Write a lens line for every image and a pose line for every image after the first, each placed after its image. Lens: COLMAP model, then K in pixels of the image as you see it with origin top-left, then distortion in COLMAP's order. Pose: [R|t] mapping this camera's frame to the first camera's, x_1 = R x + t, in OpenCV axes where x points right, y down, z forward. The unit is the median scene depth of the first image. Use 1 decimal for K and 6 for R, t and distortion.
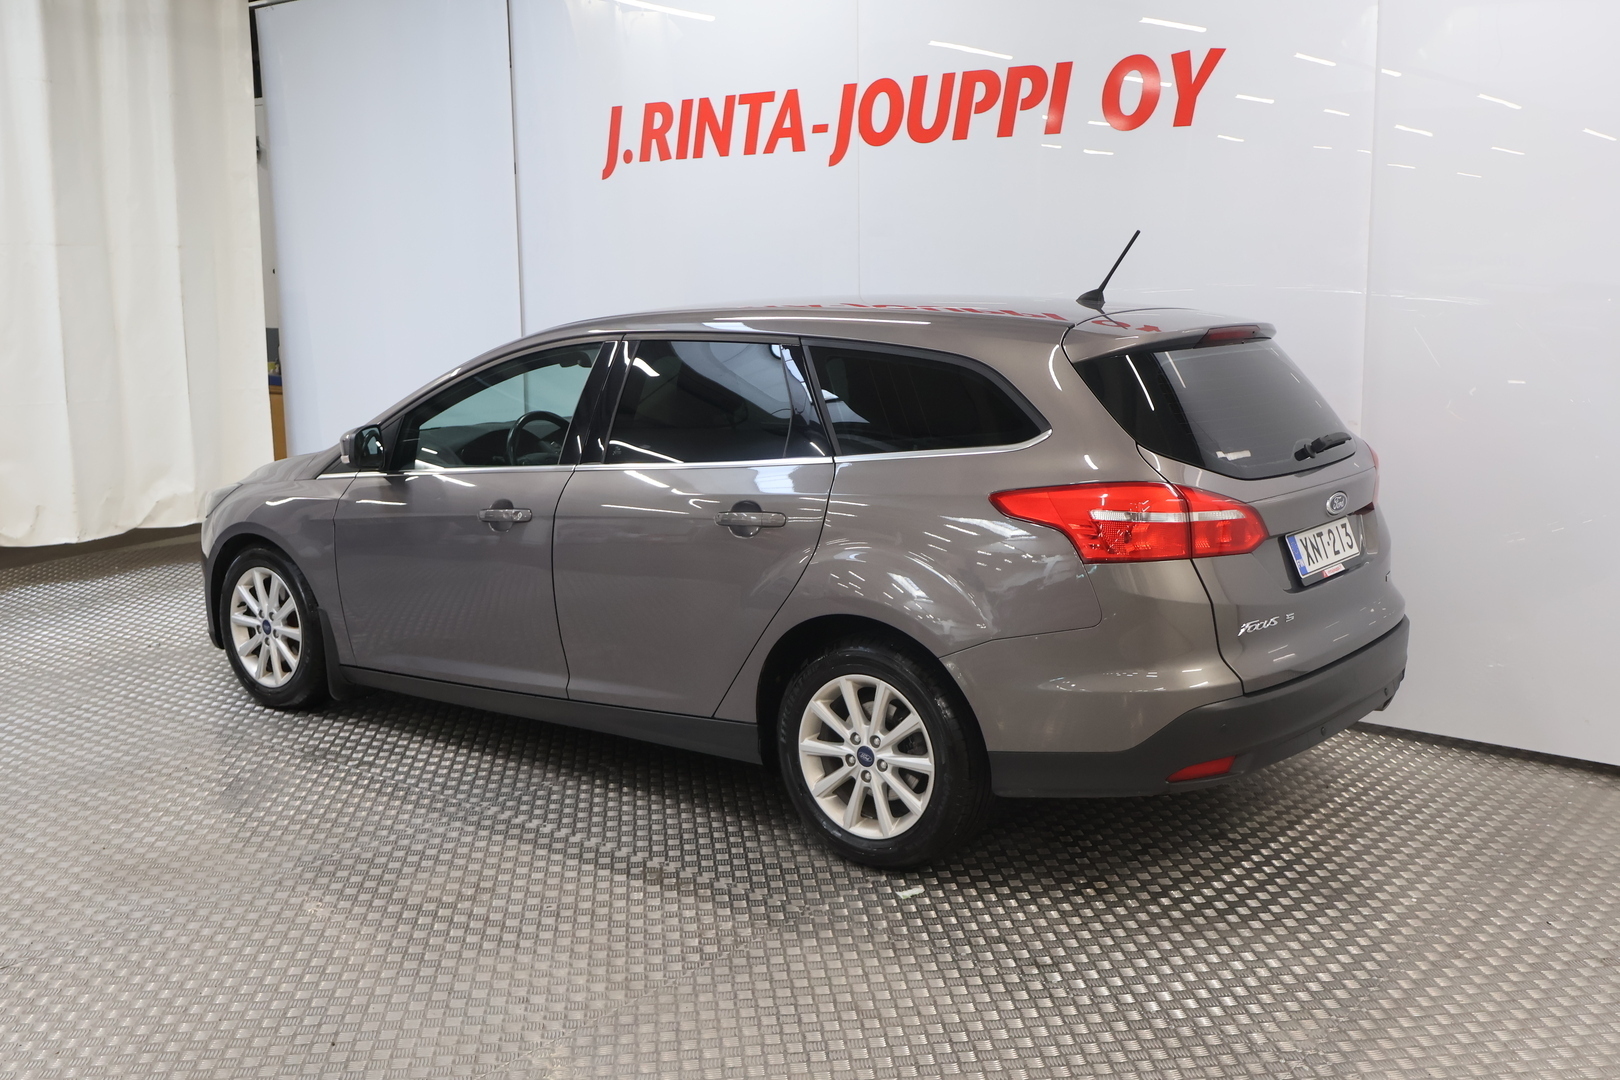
lens RADIAL K [[1585.9, 0, 803.8], [0, 1585.9, 548.7], [0, 0, 1]] dist [0.006001, 0.000000]
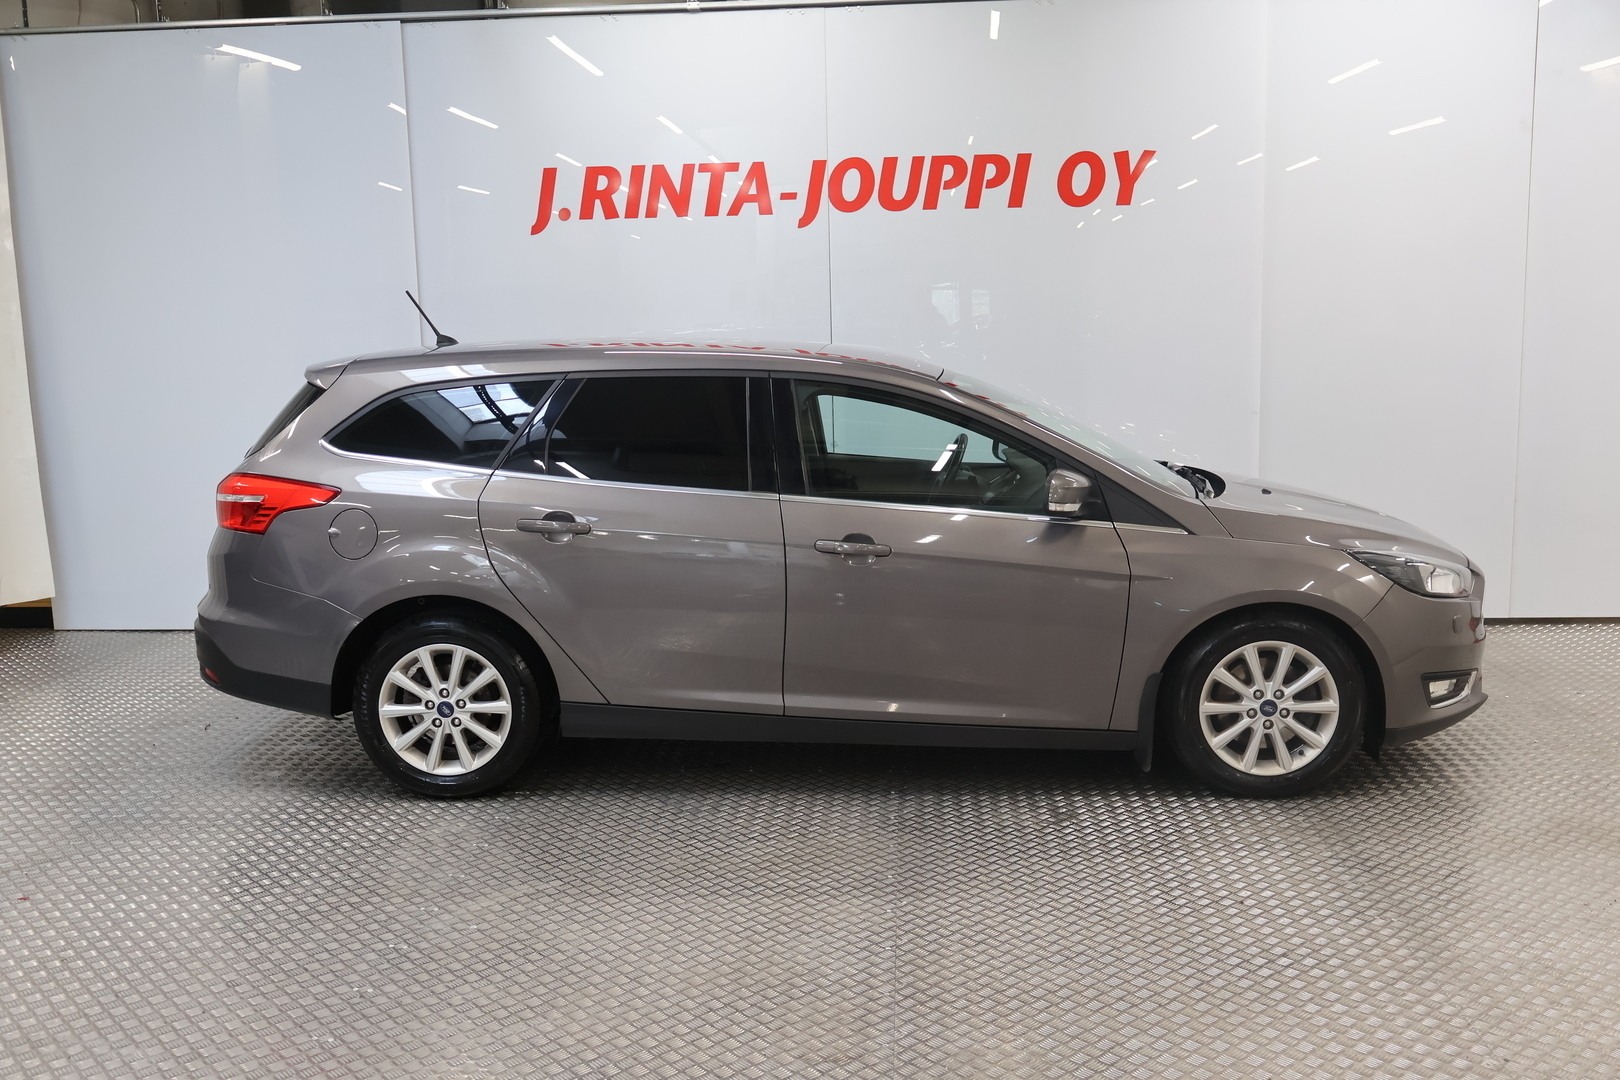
lens RADIAL K [[1434.8, 0, 827.7], [0, 1434.8, 537.8], [0, 0, 1]] dist [-0.022775, 0.015043]
pose [[0.826062, -0.095075, 0.555502, -0.891796], [0.112705, 0.993625, 0.002462, -0.014896], [-0.552195, 0.060574, 0.831511, 0.163396]]
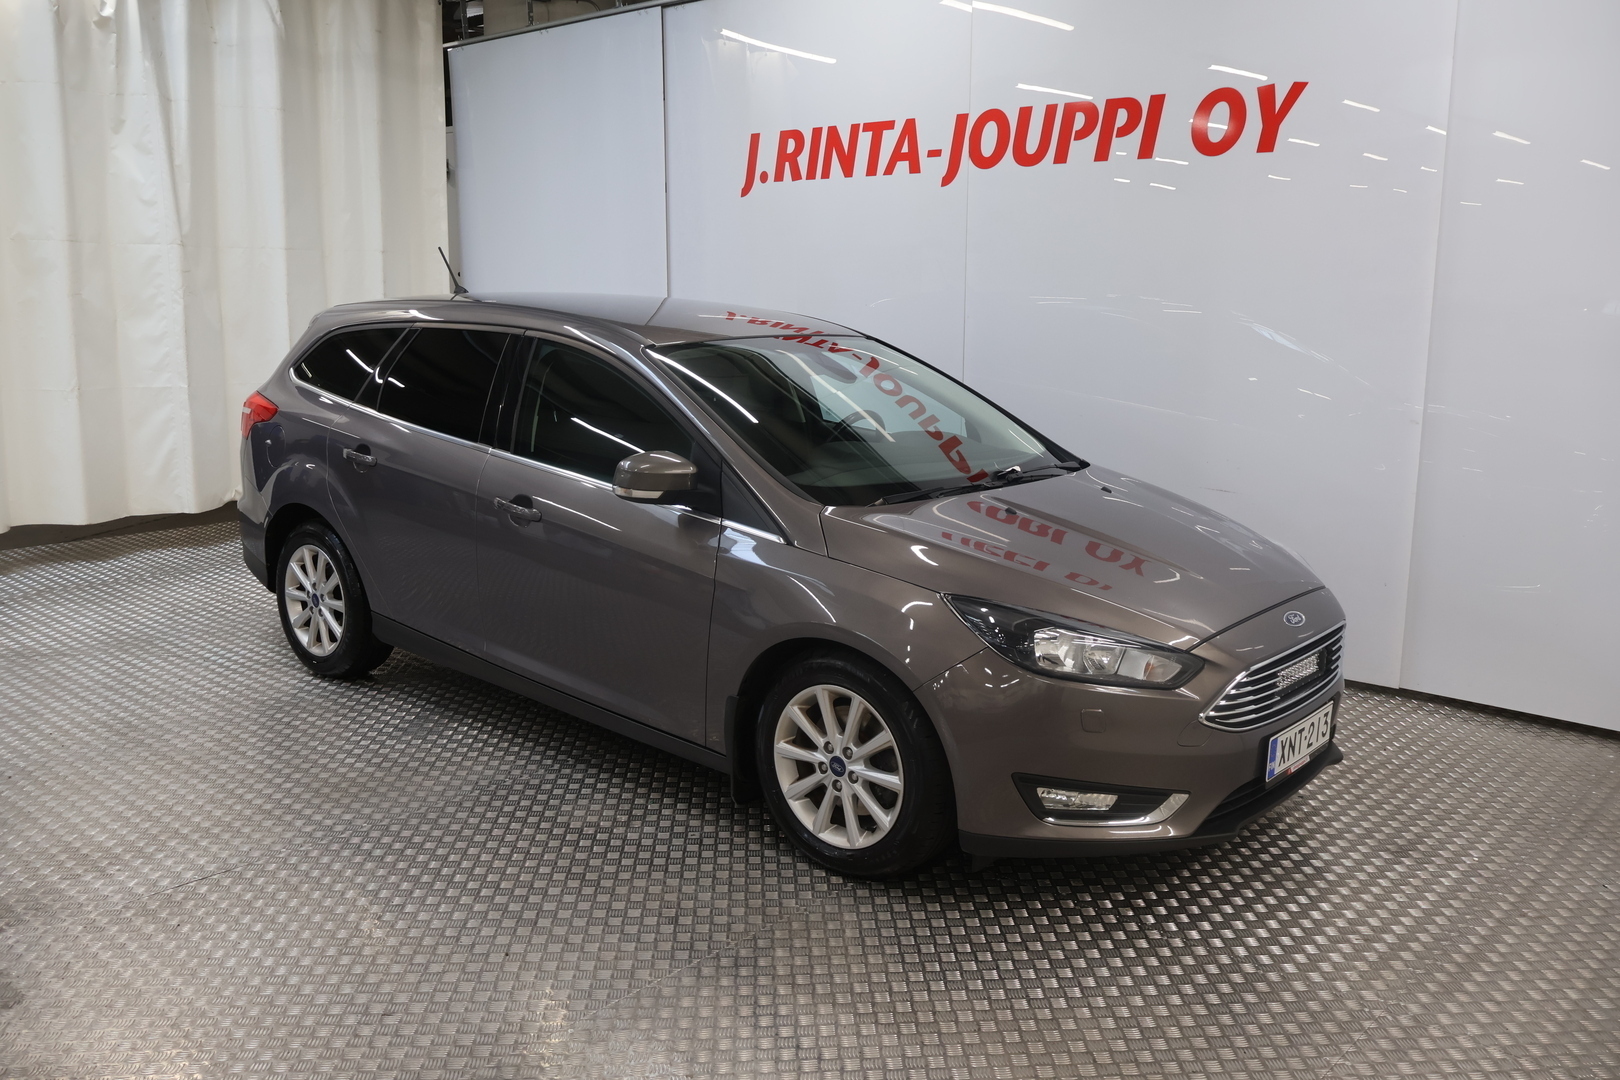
lens RADIAL K [[1328.8, 0, 803.3], [0, 1328.8, 539.0], [0, 0, 1]] dist [-0.003405, -0.002403]
pose [[0.997769, 0.026025, -0.061482, -0.027042], [-0.024921, 0.999515, 0.018654, -0.005013], [0.061938, -0.017080, 0.997934, 0.056964]]
